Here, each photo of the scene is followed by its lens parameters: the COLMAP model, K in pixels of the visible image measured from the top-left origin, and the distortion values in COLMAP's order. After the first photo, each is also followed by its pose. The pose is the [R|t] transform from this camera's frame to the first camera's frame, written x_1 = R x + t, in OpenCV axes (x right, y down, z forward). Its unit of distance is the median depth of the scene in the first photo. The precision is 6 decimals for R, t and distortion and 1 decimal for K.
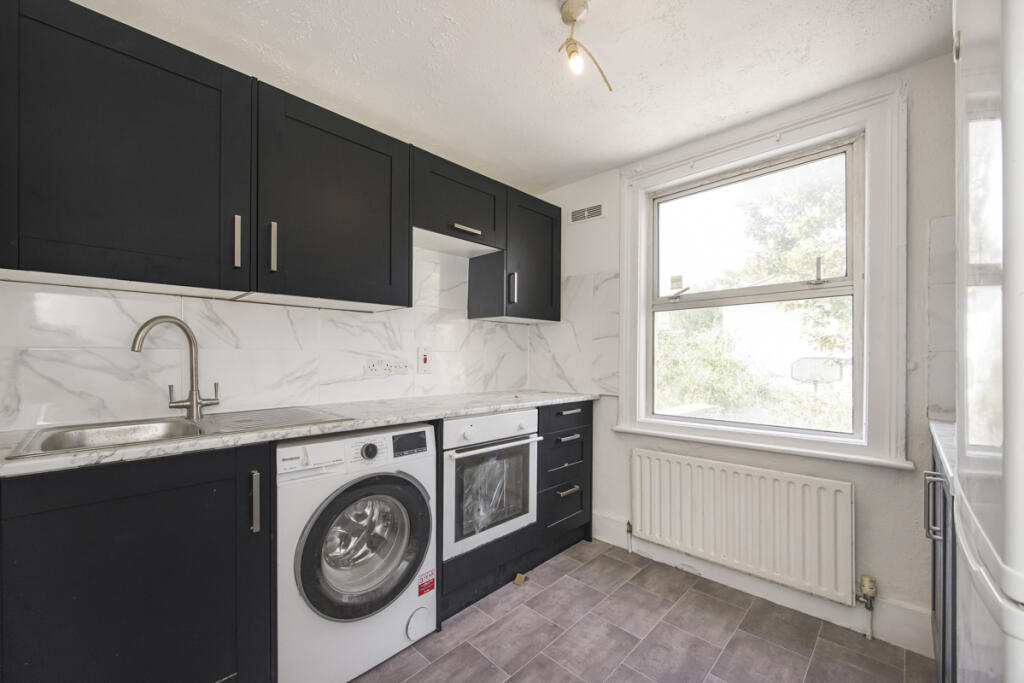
lens RADIAL K [[411.0, 0, 506.3], [0, 411.0, 354.4], [0, 0, 1]] dist [-0.000620, -0.000150]
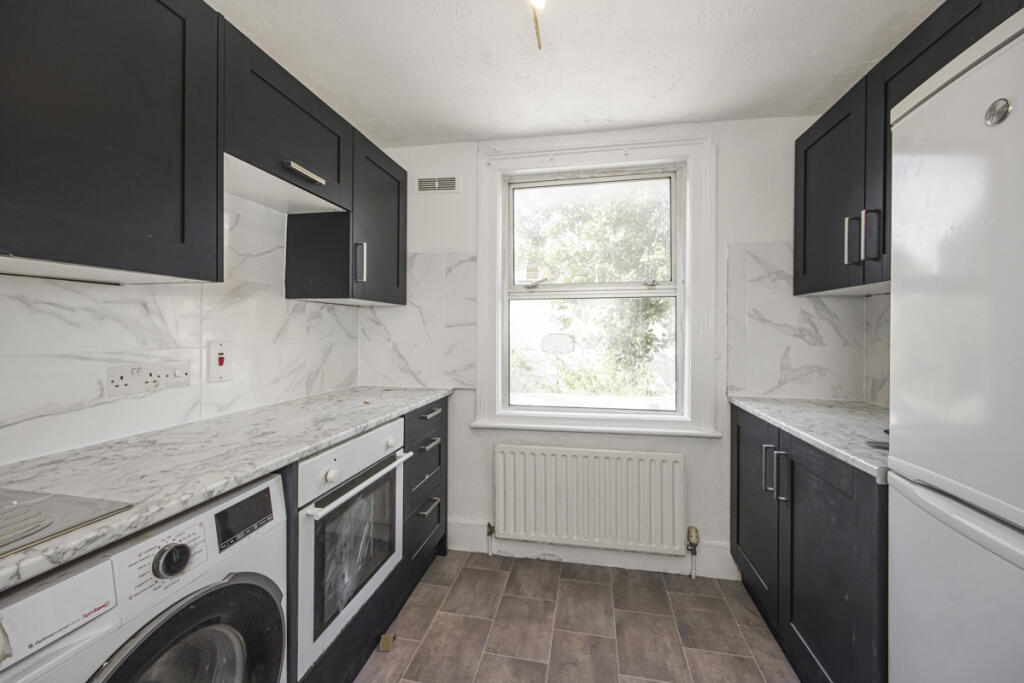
lens RADIAL K [[399.9, 0, 512.3], [0, 399.9, 329.7], [0, 0, 1]] dist [0.002719, -0.000083]
pose [[0.832776, -0.001147, 0.553608, -0.180923], [-0.002811, 0.999976, 0.006301, -0.044699], [-0.553602, -0.006804, 0.832753, 0.238322]]
